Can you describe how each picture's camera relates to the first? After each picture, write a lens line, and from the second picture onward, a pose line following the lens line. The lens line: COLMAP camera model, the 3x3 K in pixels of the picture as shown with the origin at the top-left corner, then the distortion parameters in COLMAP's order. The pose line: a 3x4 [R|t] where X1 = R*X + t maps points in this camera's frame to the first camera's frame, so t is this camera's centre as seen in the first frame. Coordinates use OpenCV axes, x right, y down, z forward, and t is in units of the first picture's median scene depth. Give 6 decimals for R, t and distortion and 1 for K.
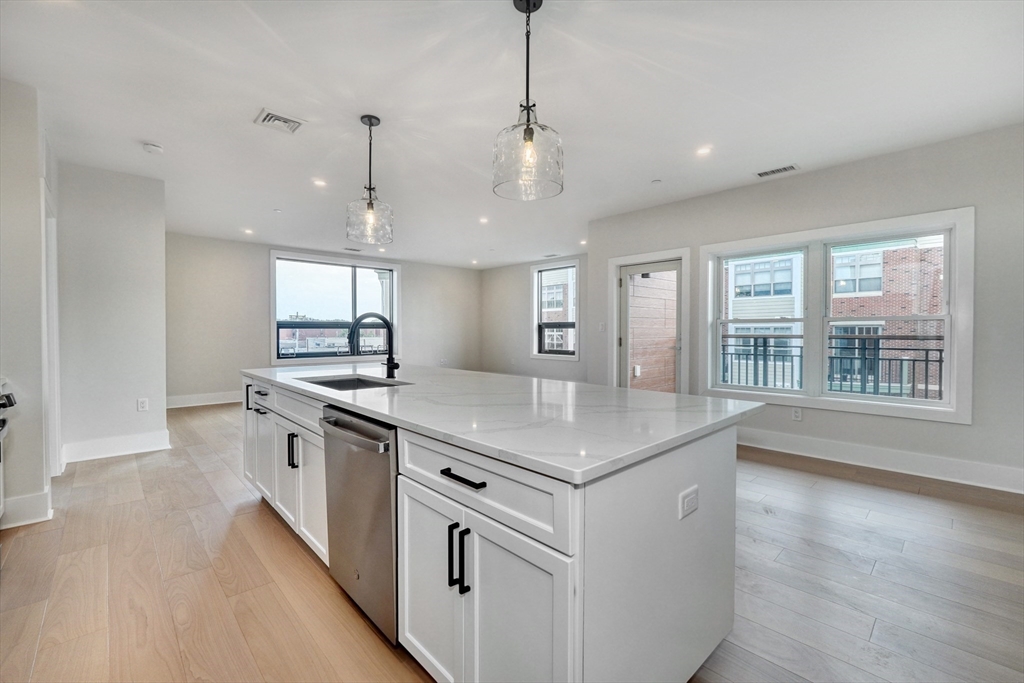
lens RADIAL K [[443.0, 0, 512.5], [0, 443.0, 348.1], [0, 0, 1]] dist [-0.016059, 0.006302]
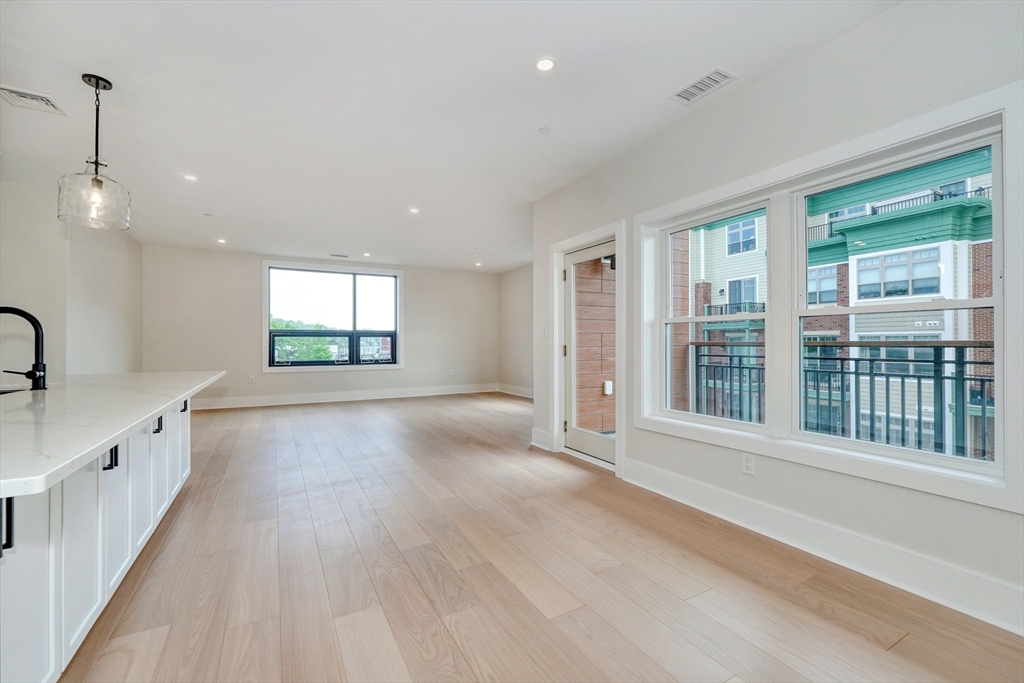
lens RADIAL K [[443.0, 0, 512.1], [0, 443.0, 346.0], [0, 0, 1]] dist [-0.016059, 0.006302]
pose [[0.967983, 0.000484, -0.251017, 0.226877], [-0.007844, 0.999568, -0.028322, 0.000633], [0.250895, 0.029384, 0.967568, 0.141965]]
